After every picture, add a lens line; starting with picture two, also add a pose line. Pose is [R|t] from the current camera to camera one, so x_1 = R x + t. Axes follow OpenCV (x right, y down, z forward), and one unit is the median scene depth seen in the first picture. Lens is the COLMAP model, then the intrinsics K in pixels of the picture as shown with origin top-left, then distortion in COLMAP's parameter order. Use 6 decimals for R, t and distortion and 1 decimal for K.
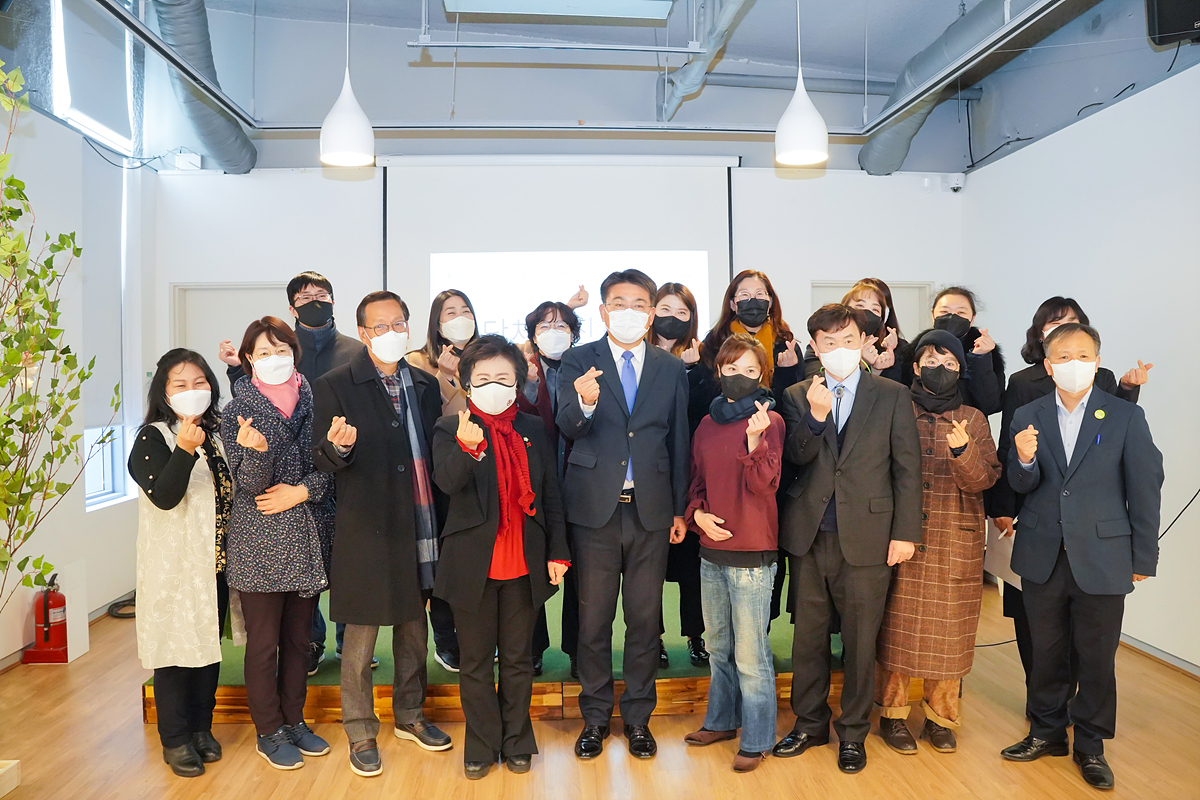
lens RADIAL K [[852.7, 0, 595.1], [0, 852.7, 391.0], [0, 0, 1]] dist [-0.158654, 0.123708]
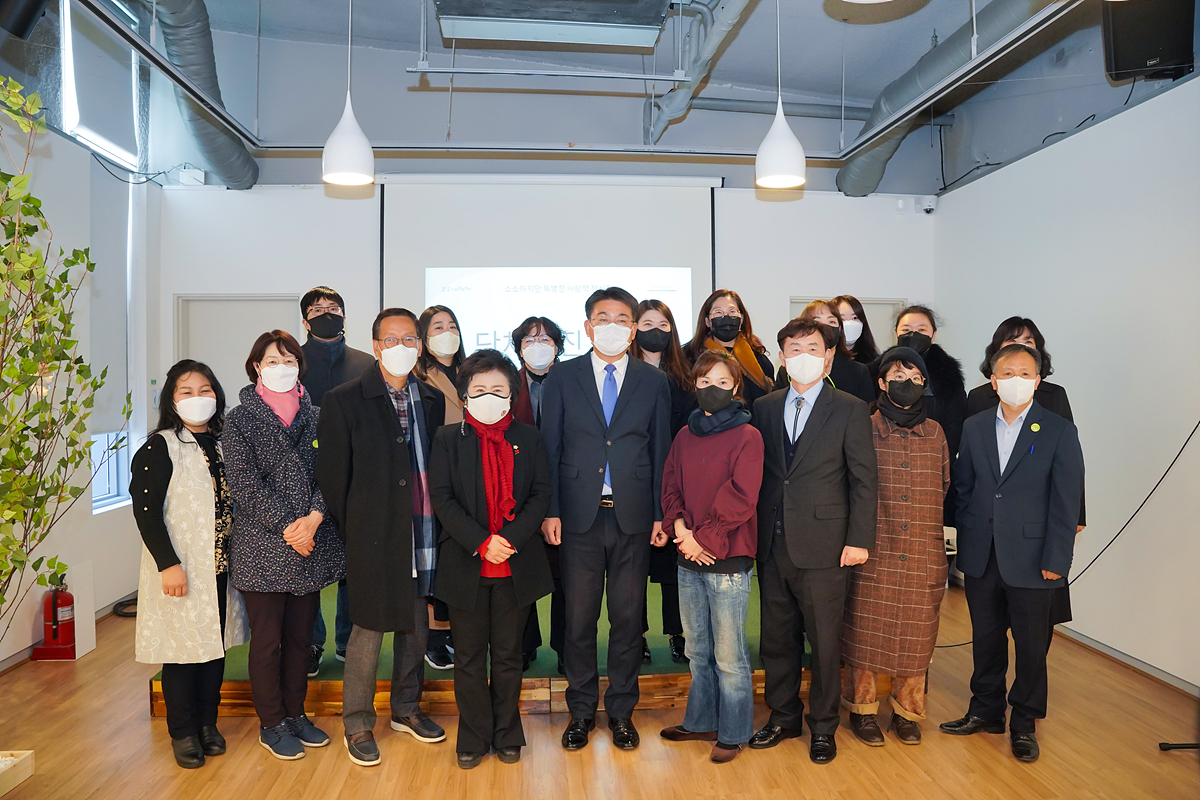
lens RADIAL K [[828.3, 0, 600.0], [0, 828.3, 400.0], [0, 0, 1]] dist [-0.131957, 0.109784]
pose [[0.999749, 0.006696, 0.021388, -0.000741], [-0.006704, 0.999977, 0.000333, -0.002877], [-0.021385, -0.000476, 0.999771, -0.033261]]
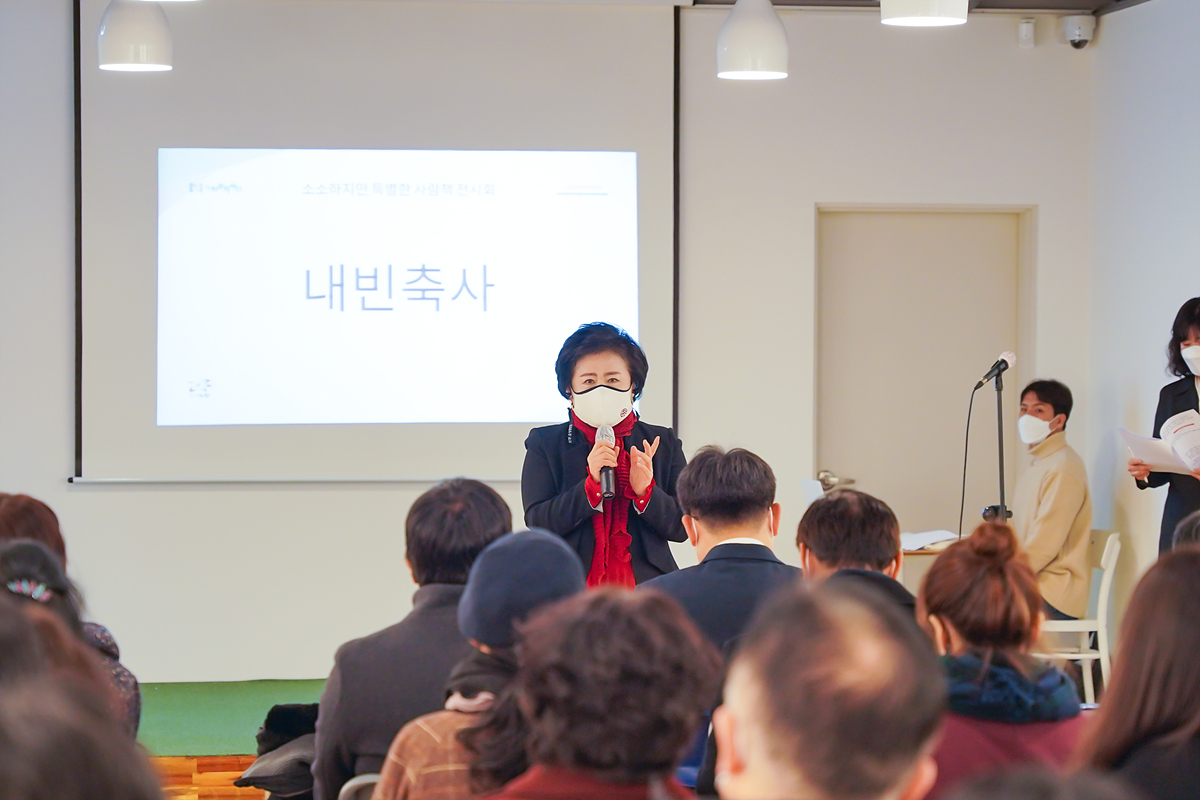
lens RADIAL K [[3965.1, 0, 600.0], [0, 3965.1, 400.0], [0, 0, 1]] dist [0.204980, 2.545068]
pose [[0.996973, 0.011389, 0.076911, -0.186930], [-0.011189, 0.999933, -0.003024, 0.024026], [-0.076940, 0.002155, 0.997033, -3.223216]]
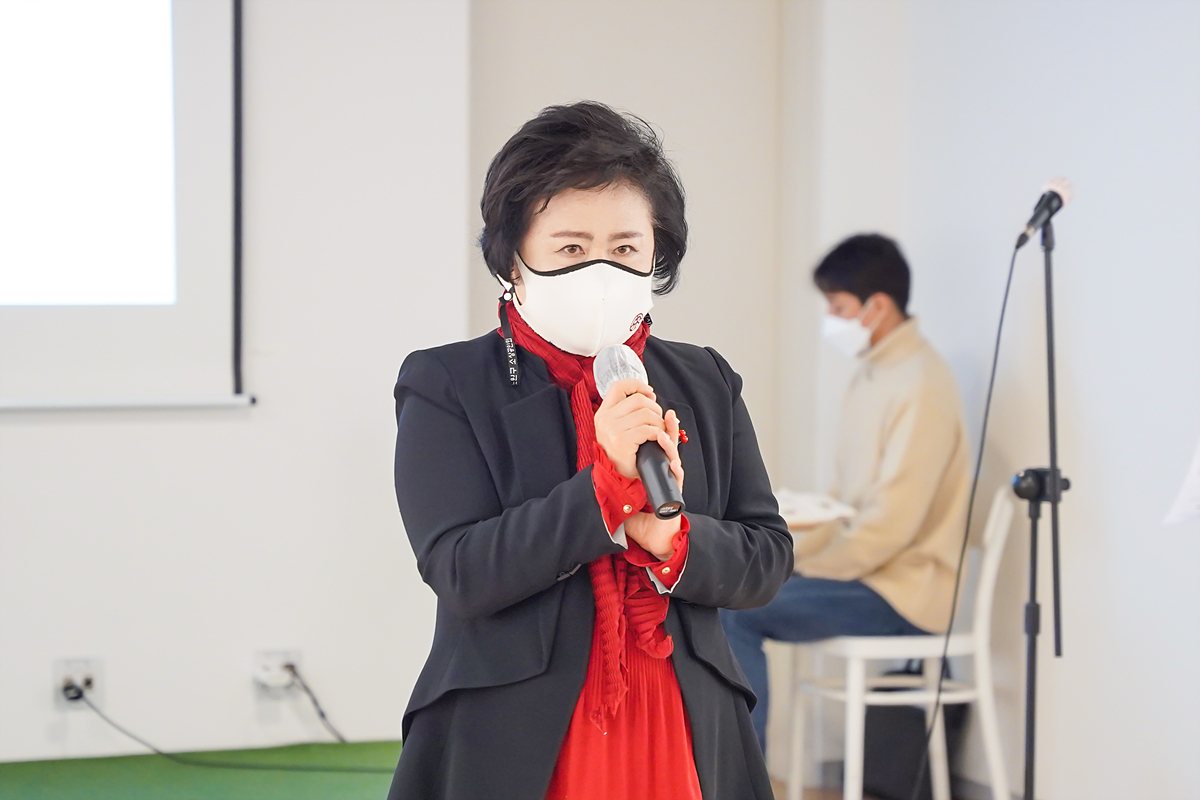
lens RADIAL K [[3965.1, 0, 600.0], [0, 3965.1, 400.0], [0, 0, 1]] dist [0.204980, 2.545068]
pose [[0.940217, -0.005142, 0.340538, -0.445825], [-0.007409, 0.999341, 0.035545, 0.002637], [-0.340497, -0.035943, 0.939558, -1.023066]]
